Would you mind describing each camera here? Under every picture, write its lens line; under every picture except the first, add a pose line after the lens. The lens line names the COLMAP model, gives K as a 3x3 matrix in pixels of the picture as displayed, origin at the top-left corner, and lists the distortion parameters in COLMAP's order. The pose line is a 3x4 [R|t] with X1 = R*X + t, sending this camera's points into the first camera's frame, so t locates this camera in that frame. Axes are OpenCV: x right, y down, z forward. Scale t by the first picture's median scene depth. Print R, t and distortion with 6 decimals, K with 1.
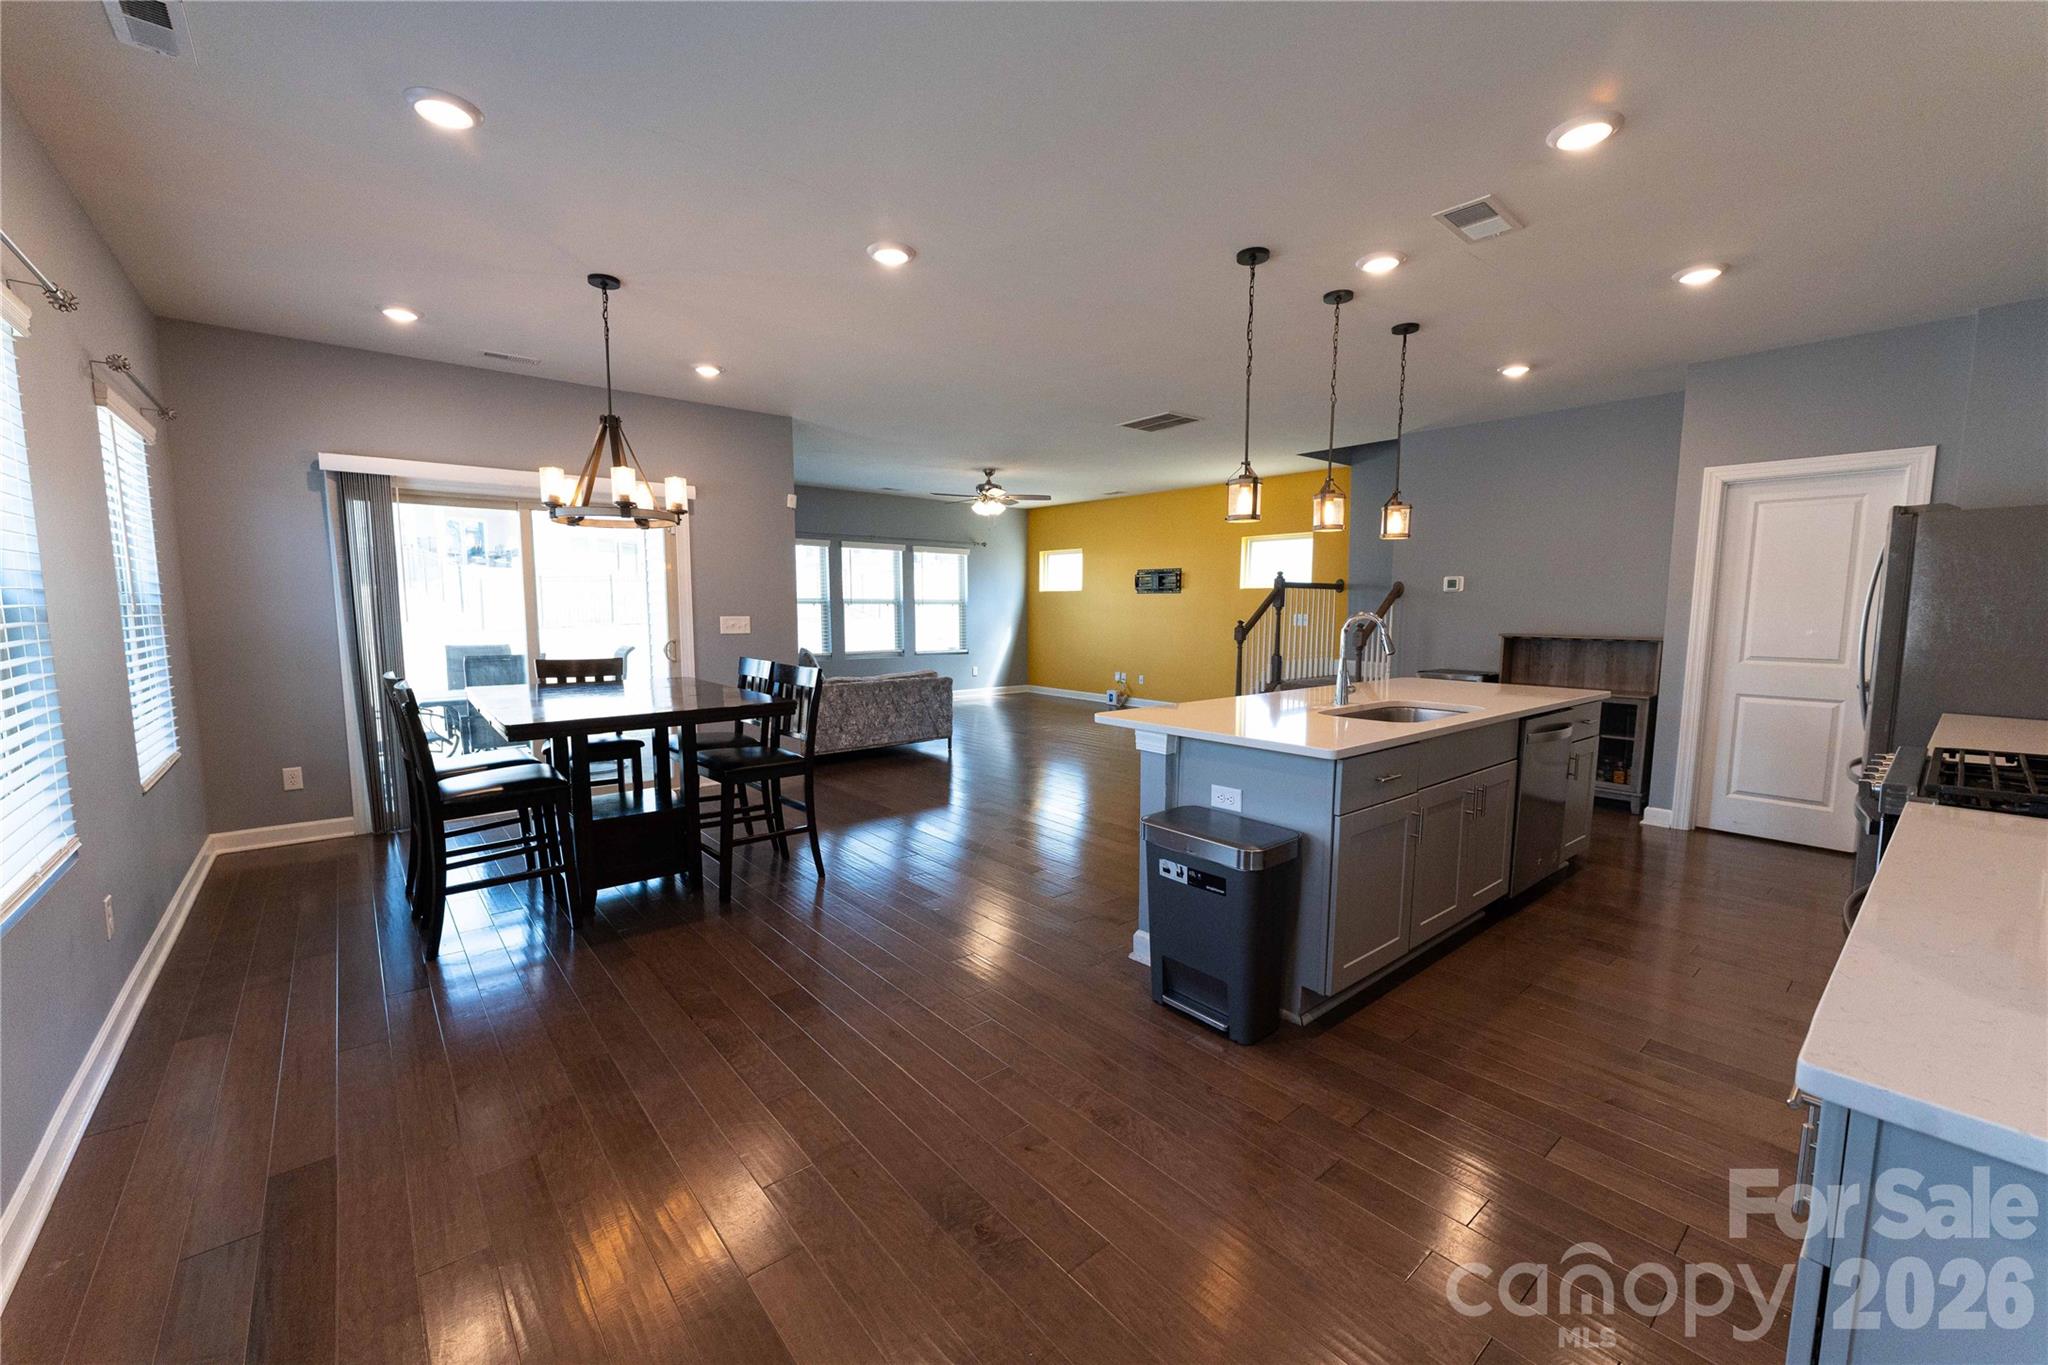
lens RADIAL K [[811.4, 0, 1008.9], [0, 811.4, 692.9], [0, 0, 1]] dist [0.000280, -0.000113]
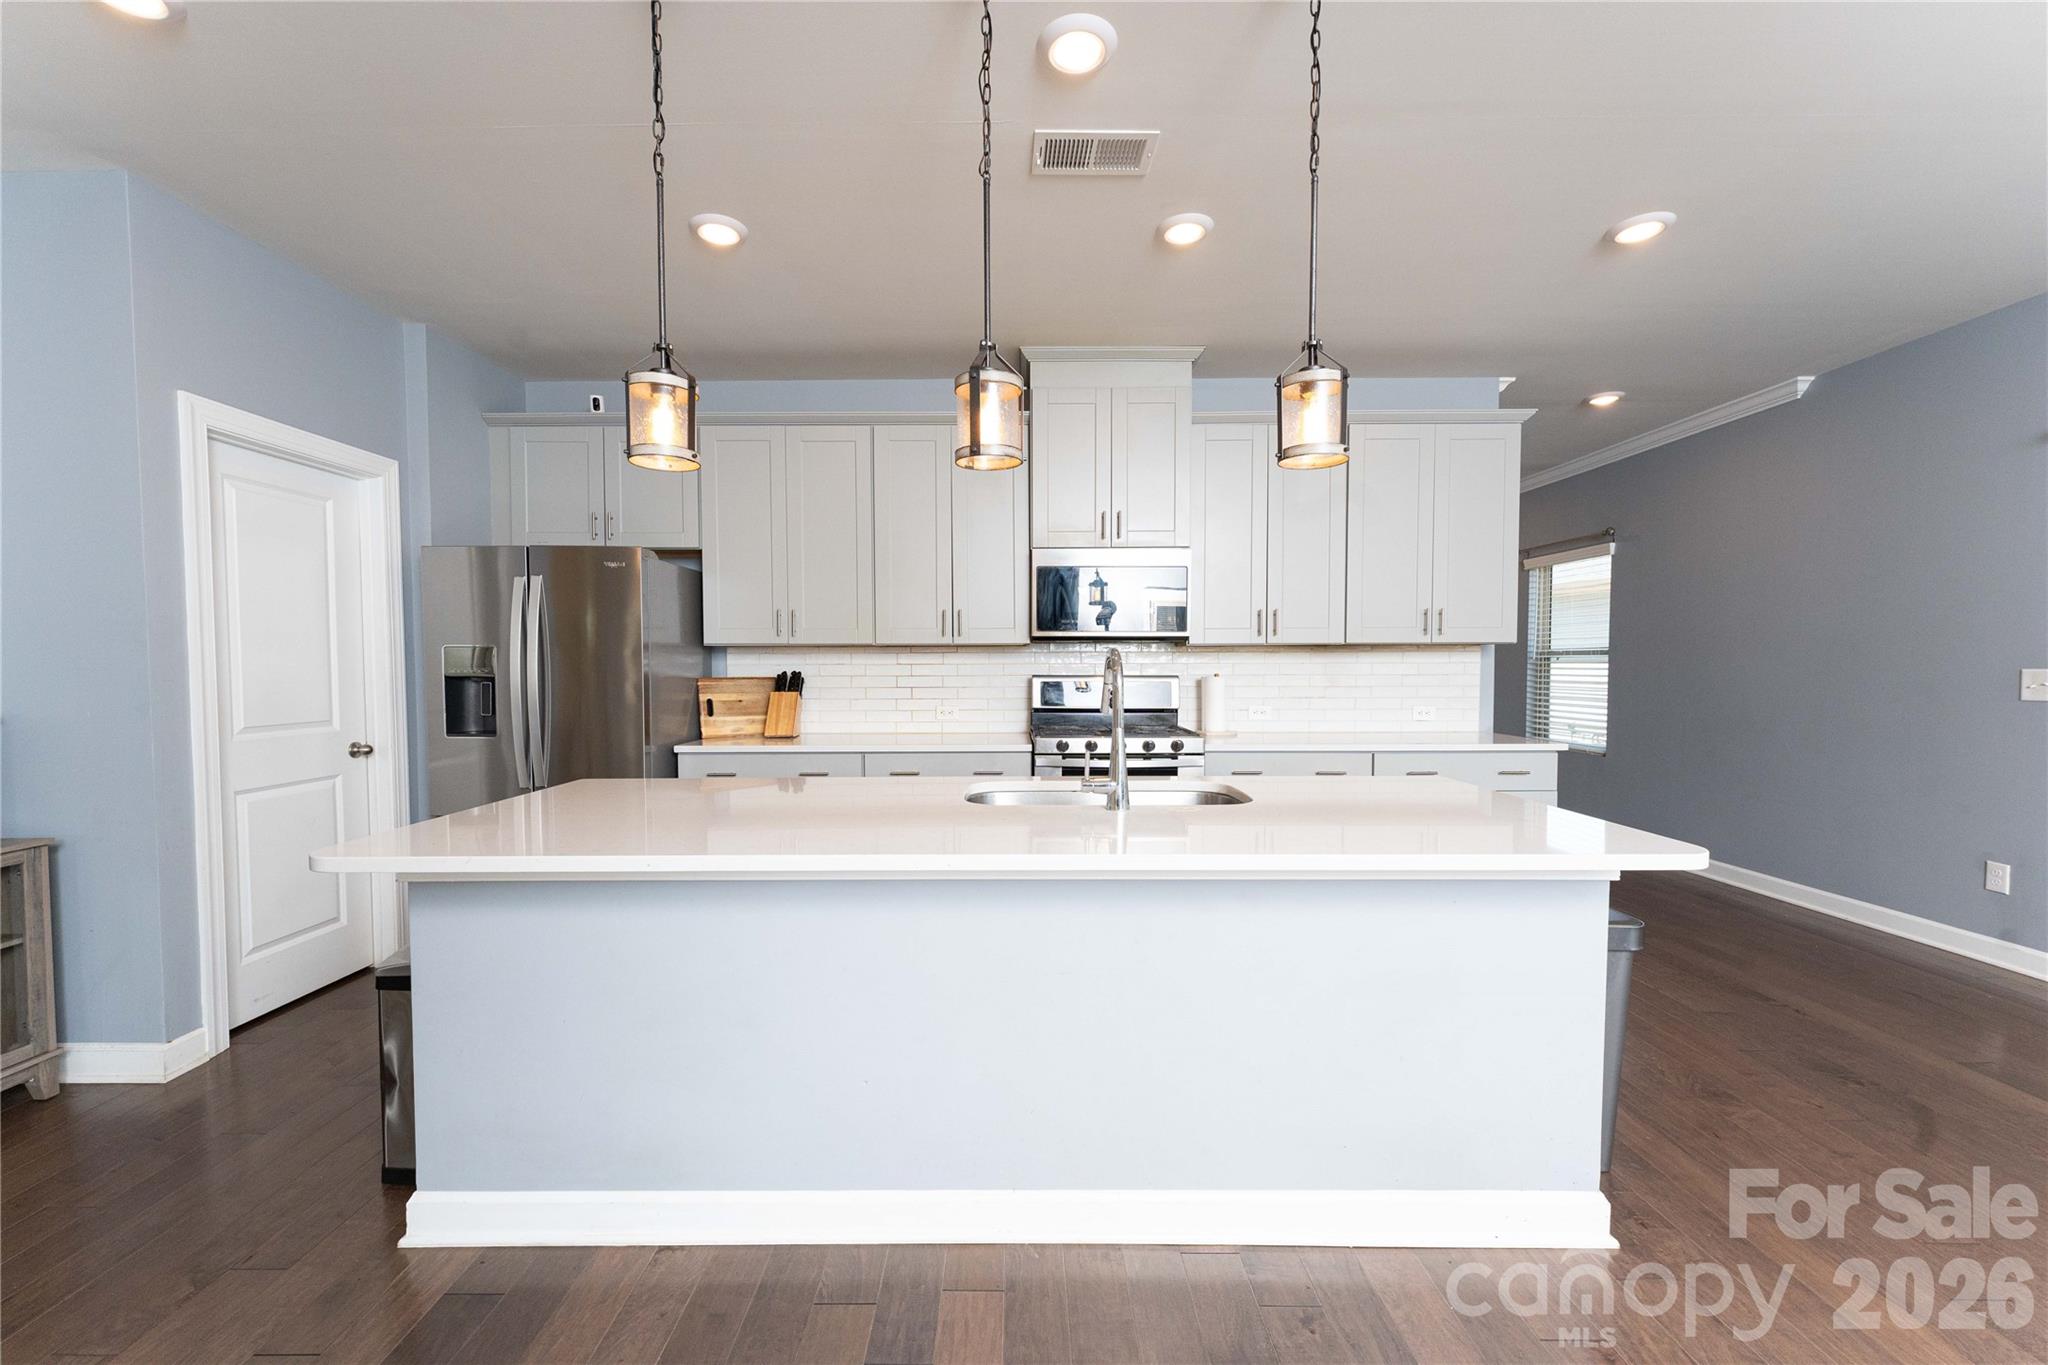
lens RADIAL K [[811.4, 0, 1008.9], [0, 811.4, 692.9], [0, 0, 1]] dist [0.000280, -0.000113]
pose [[-0.769386, -0.023956, 0.638335, 0.035648], [0.070508, 0.990006, 0.122137, -0.047202], [-0.634881, 0.138979, -0.760007, 0.492458]]
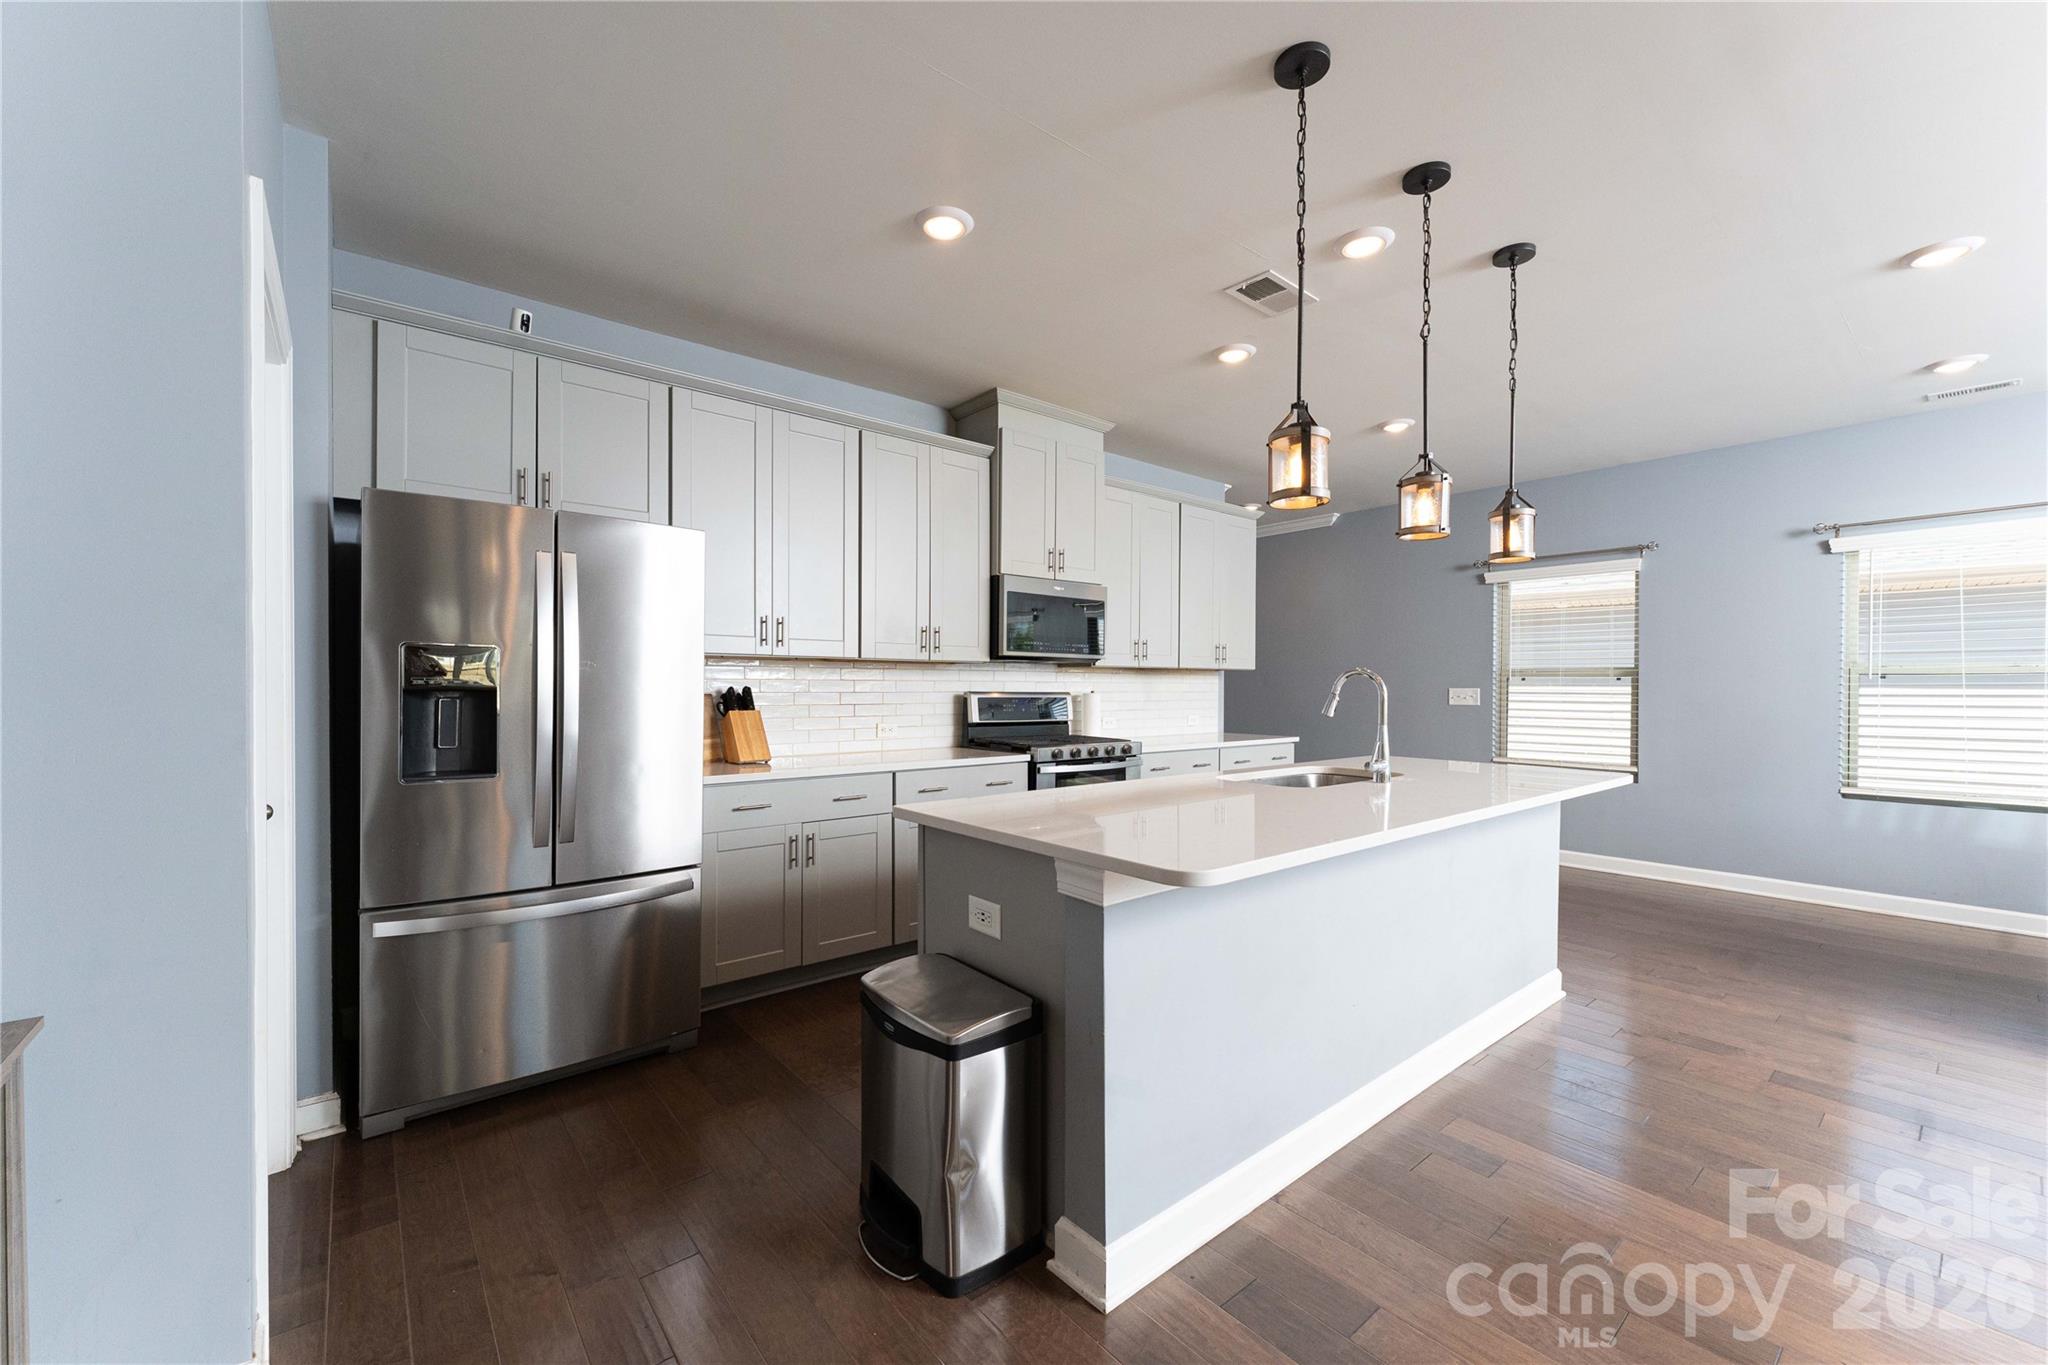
lens RADIAL K [[806.7, 0, 1018.9], [0, 806.7, 687.5], [0, 0, 1]] dist [0.001485, -0.005285]
pose [[-0.999983, -0.005876, -0.000017, 0.255284], [-0.005842, 0.993890, 0.110223, -0.054763], [-0.000630, 0.110221, -0.993907, 0.596180]]
